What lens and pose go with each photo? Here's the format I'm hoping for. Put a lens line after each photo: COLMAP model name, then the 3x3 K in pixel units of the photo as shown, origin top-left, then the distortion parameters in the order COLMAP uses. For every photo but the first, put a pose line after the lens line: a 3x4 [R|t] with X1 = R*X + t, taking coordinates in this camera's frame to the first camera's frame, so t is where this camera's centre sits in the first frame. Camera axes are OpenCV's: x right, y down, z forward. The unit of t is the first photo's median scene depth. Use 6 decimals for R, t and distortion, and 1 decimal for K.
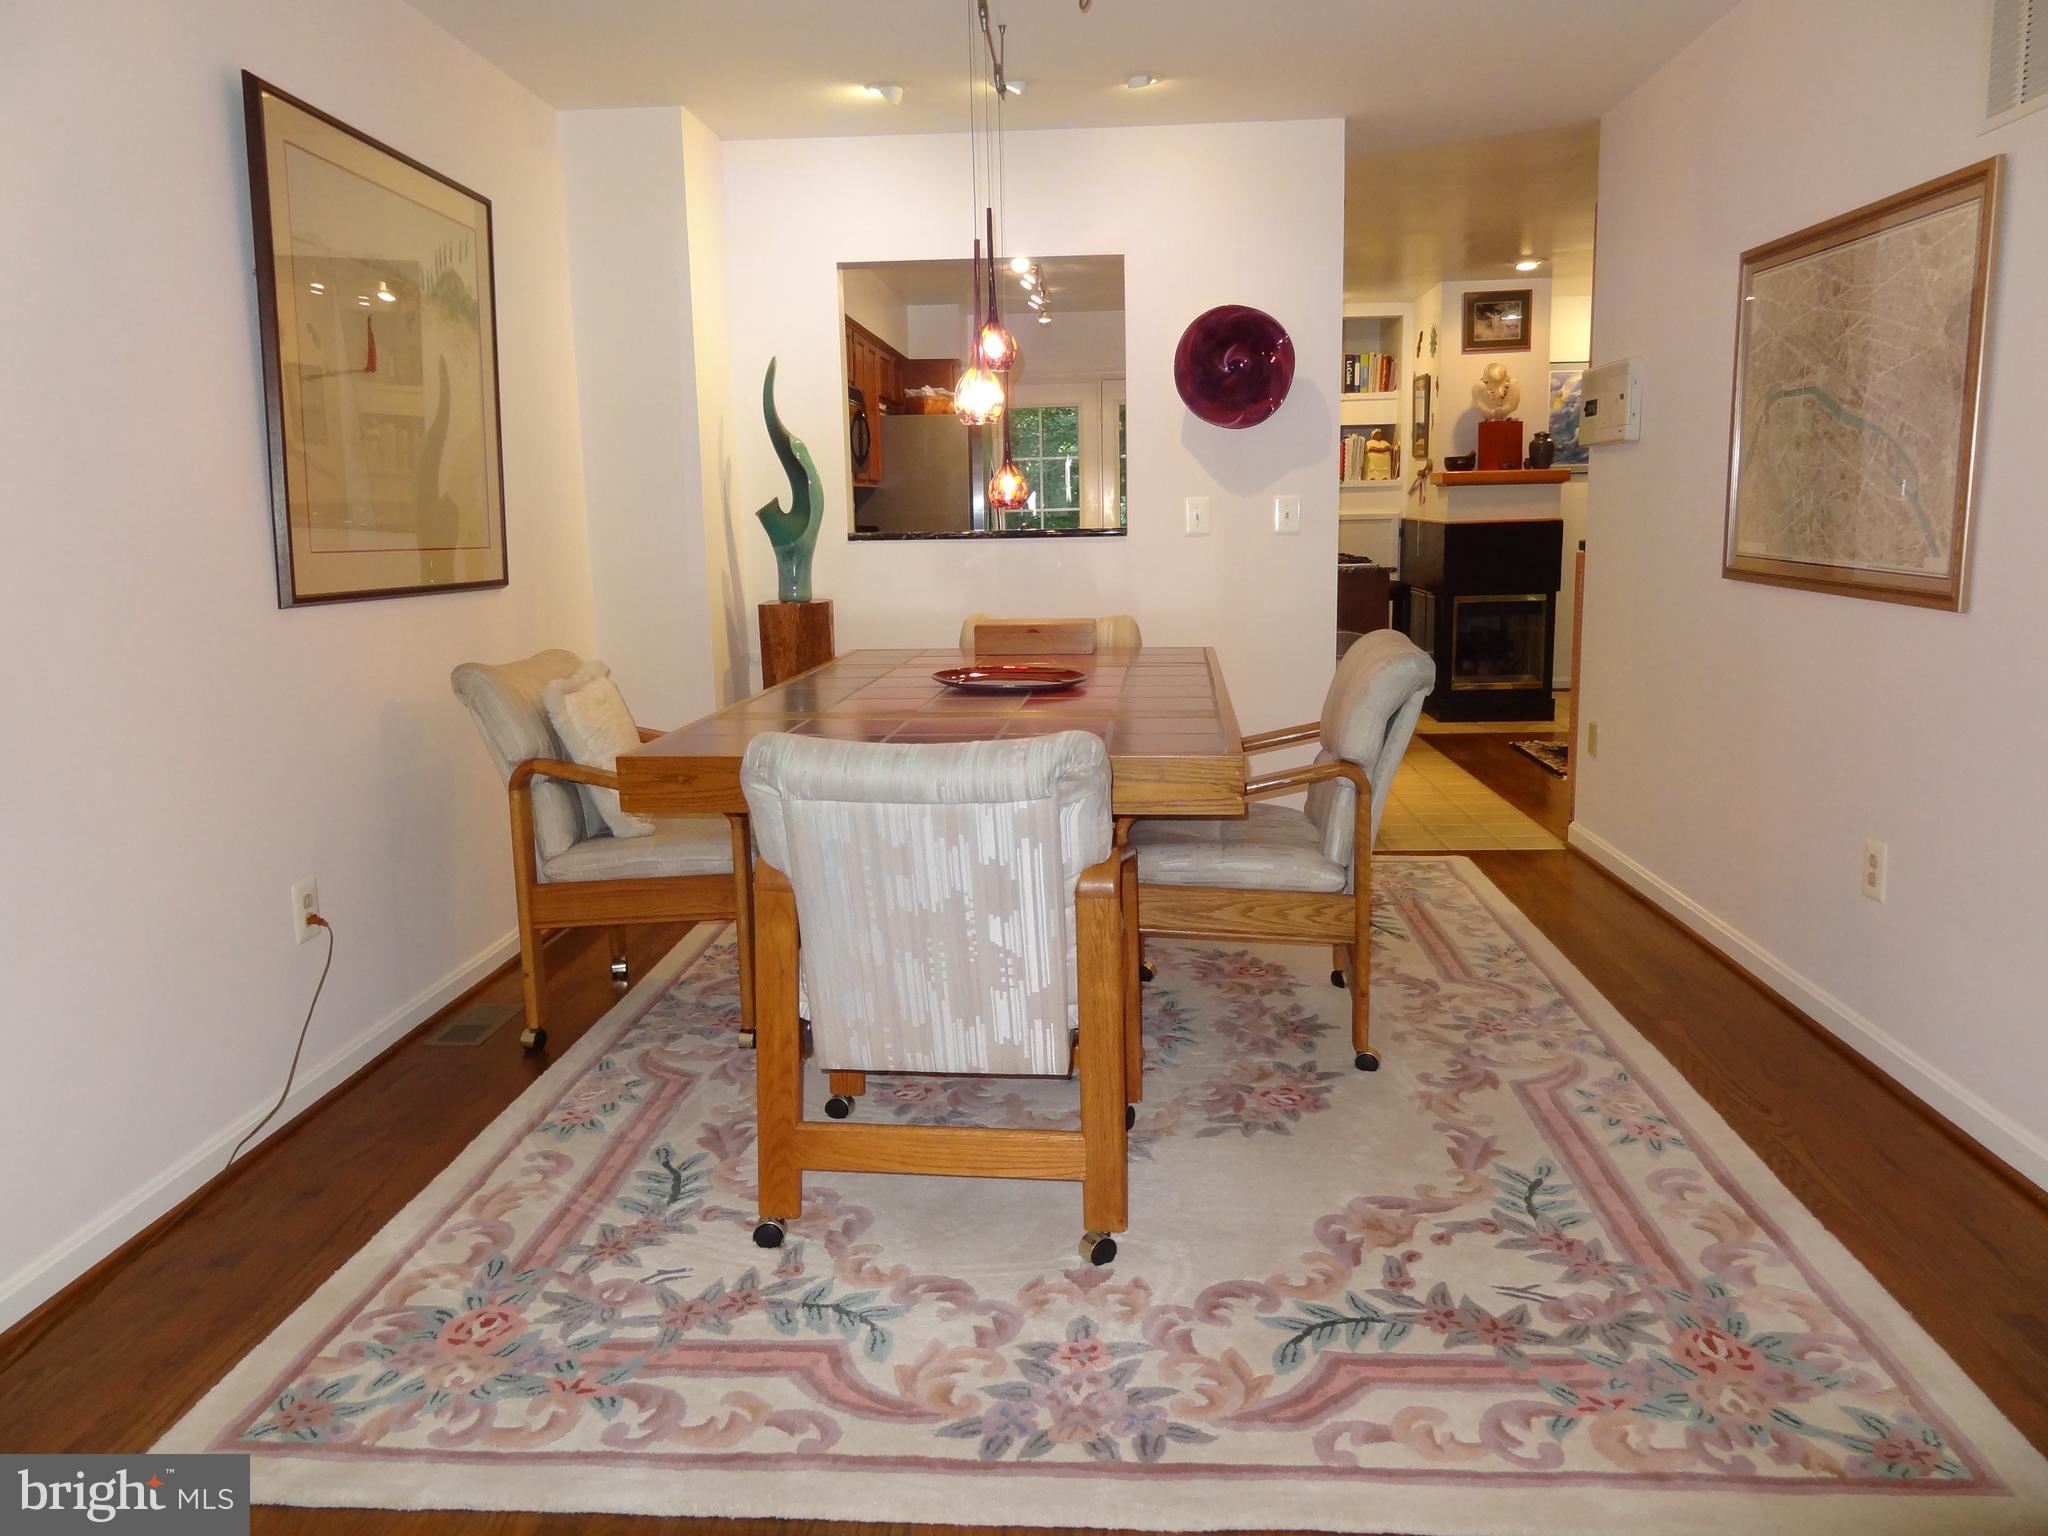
lens RADIAL K [[1402.4, 0, 1026.3], [0, 1402.4, 739.5], [0, 0, 1]] dist [0.001560, 0.005316]
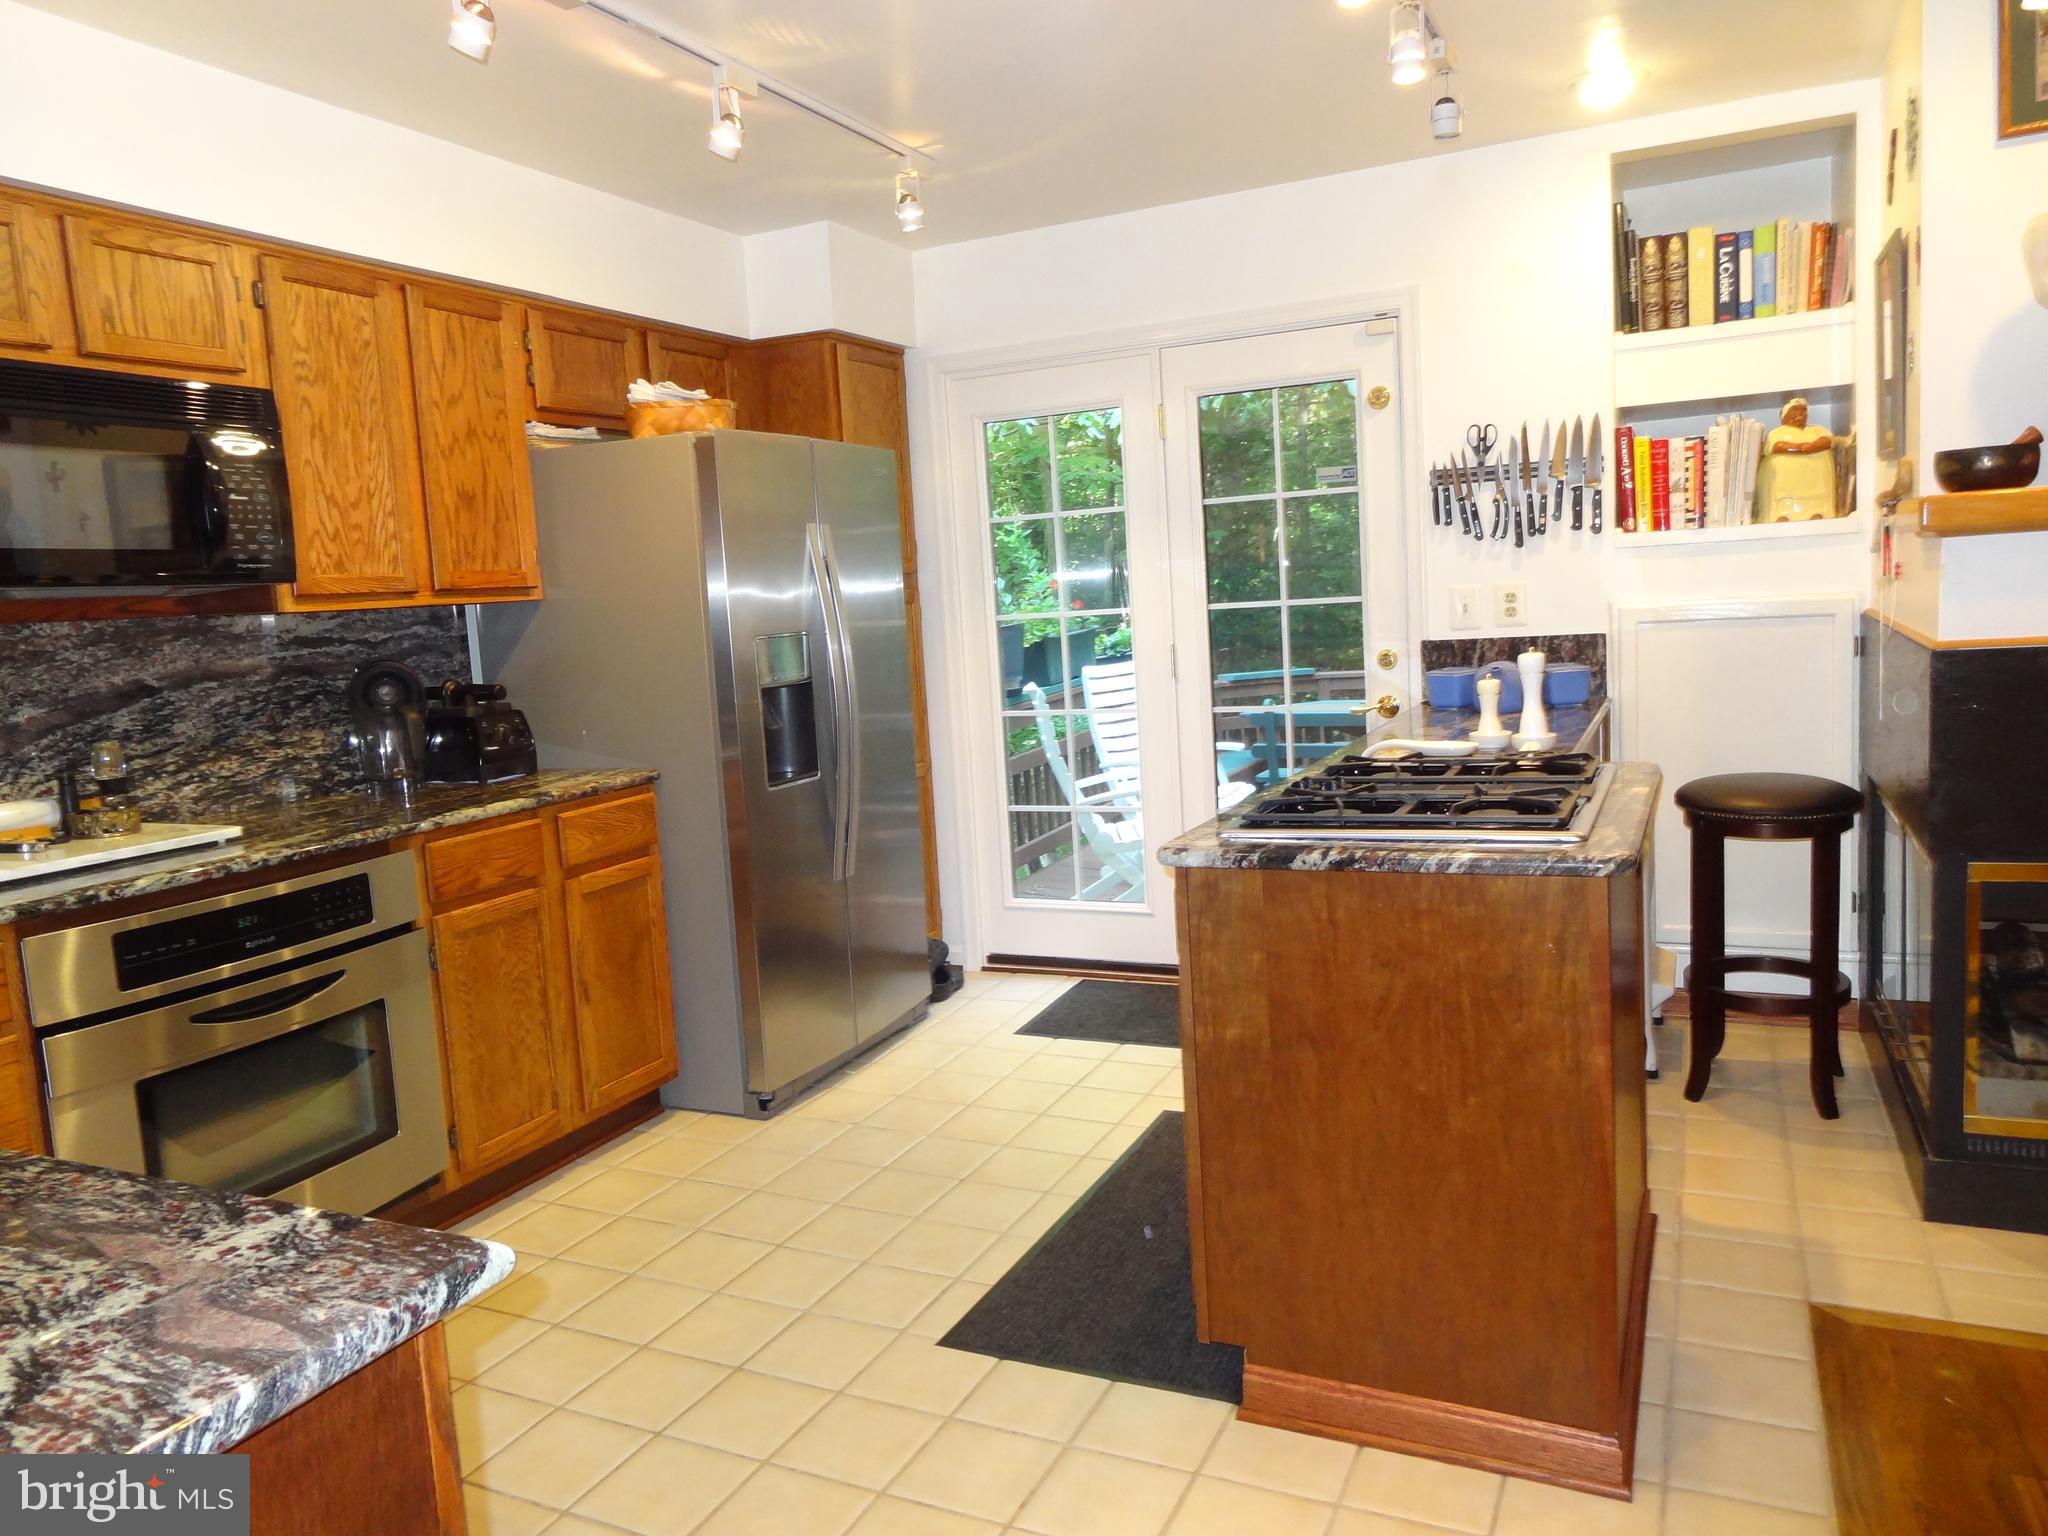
lens RADIAL K [[1402.4, 0, 1026.3], [0, 1402.4, 739.5], [0, 0, 1]] dist [0.001560, 0.005316]
pose [[0.924805, 0.006399, -0.380388, 0.205426], [-0.020304, 0.999264, -0.032555, -0.106099], [0.379899, 0.037830, 0.924254, 0.552068]]
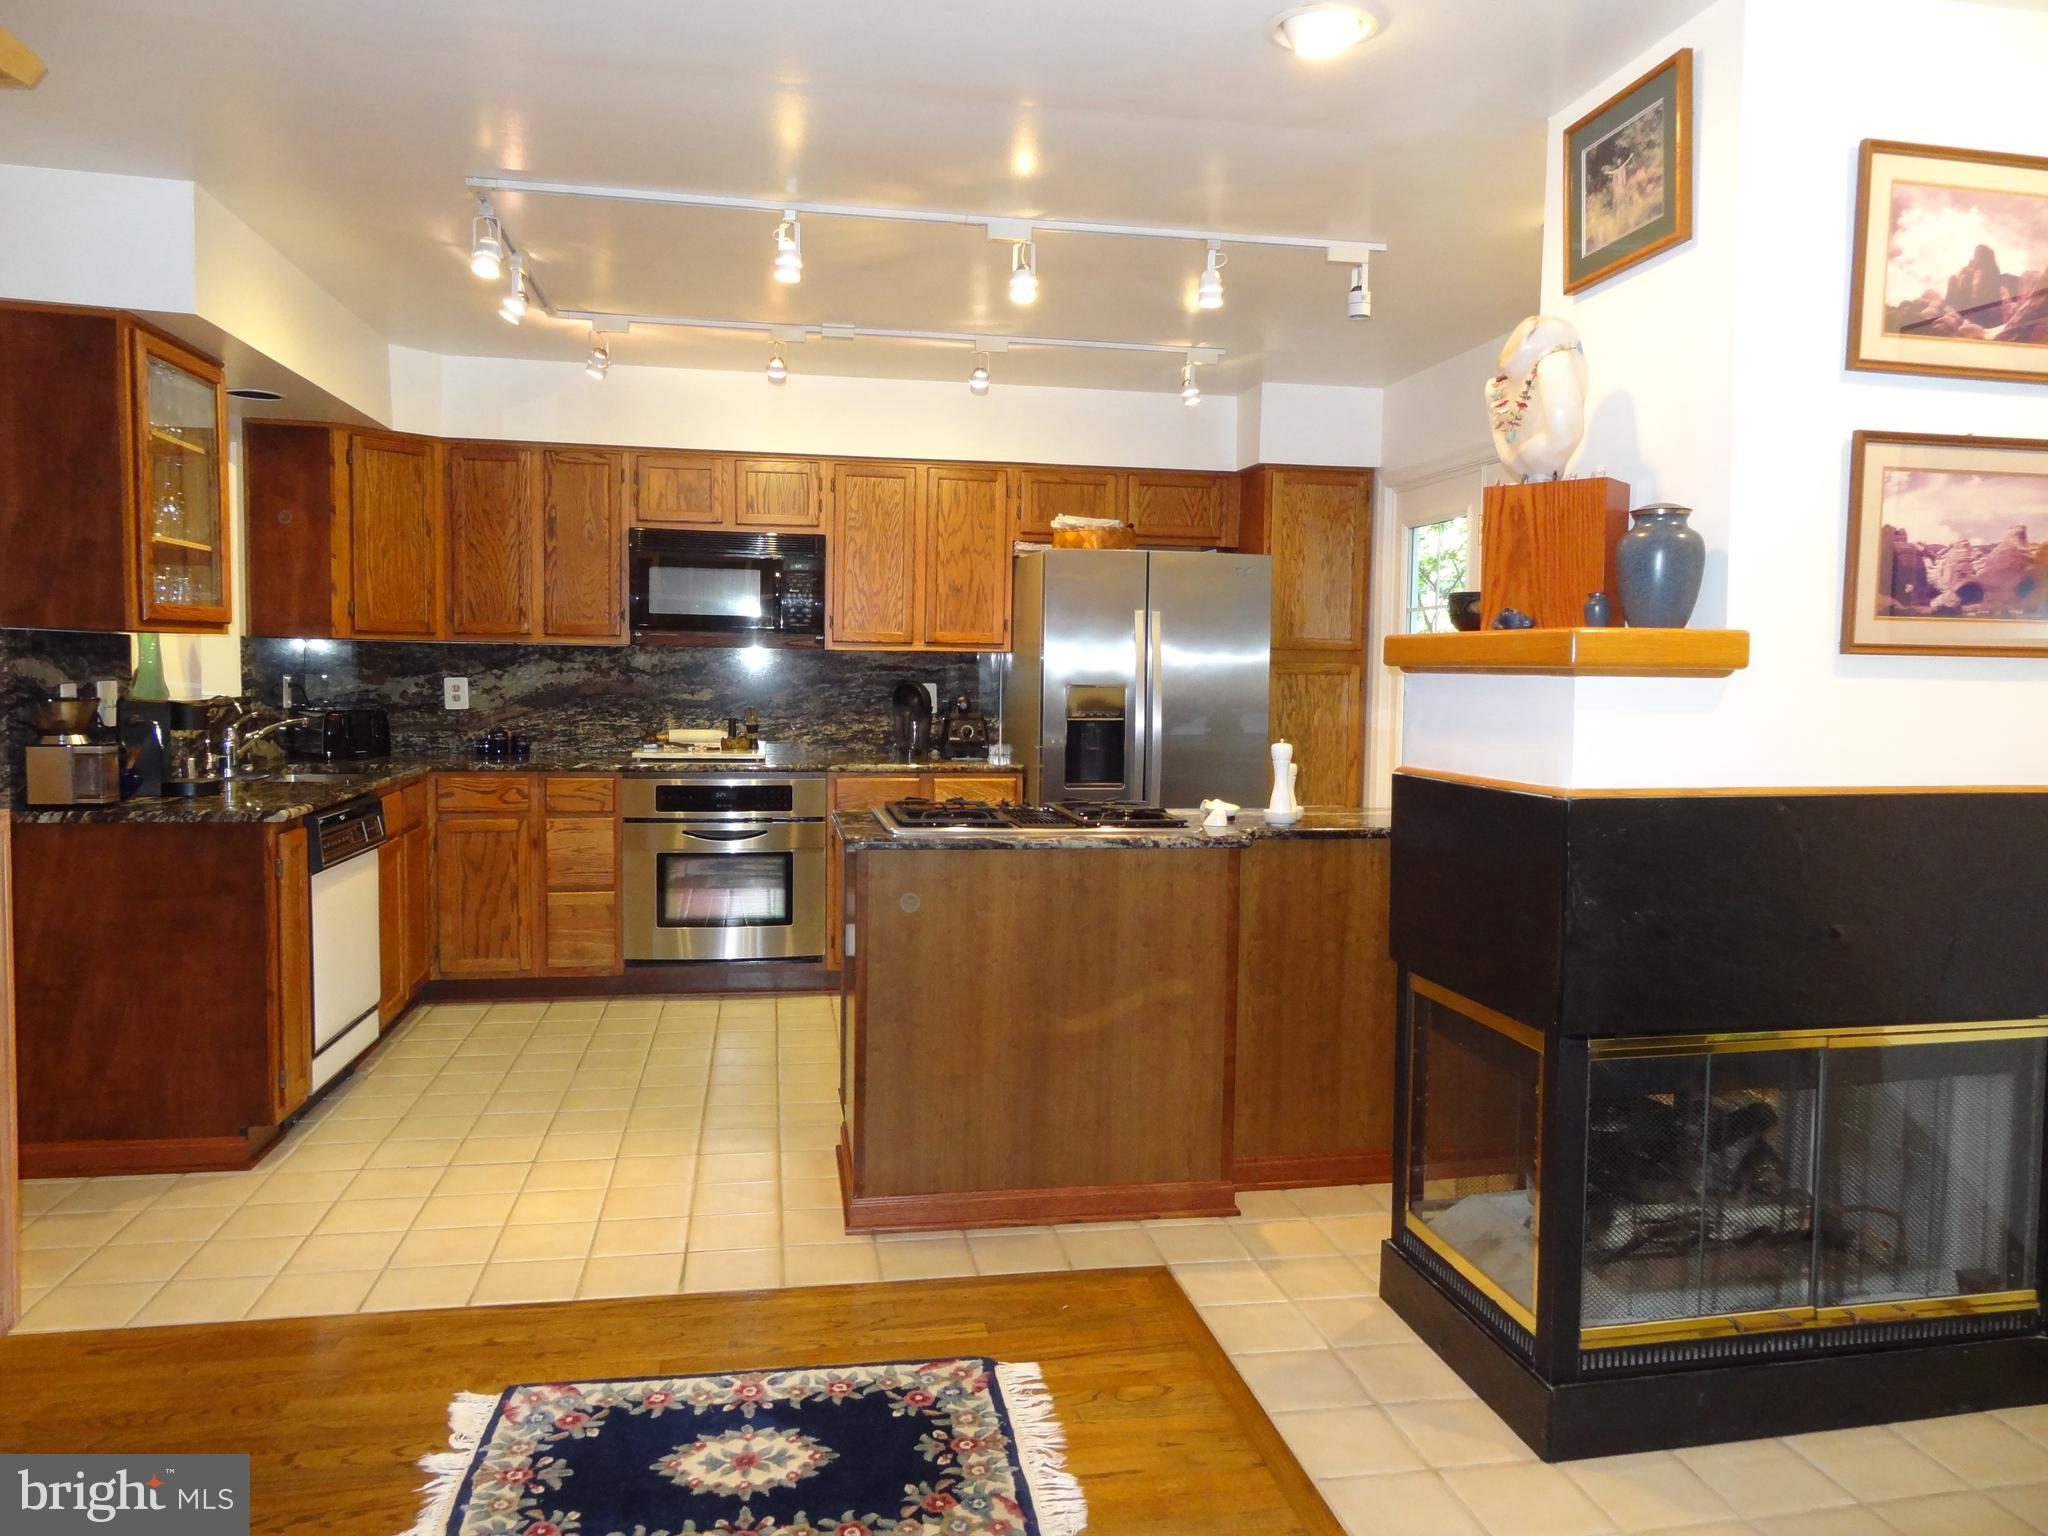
lens RADIAL K [[1402.4, 0, 1026.3], [0, 1402.4, 739.5], [0, 0, 1]] dist [0.001560, 0.005316]
pose [[0.243694, 0.074703, -0.966971, 0.580553], [-0.174735, 0.984096, 0.031989, -0.142181], [0.953982, 0.161168, 0.252872, 0.737439]]
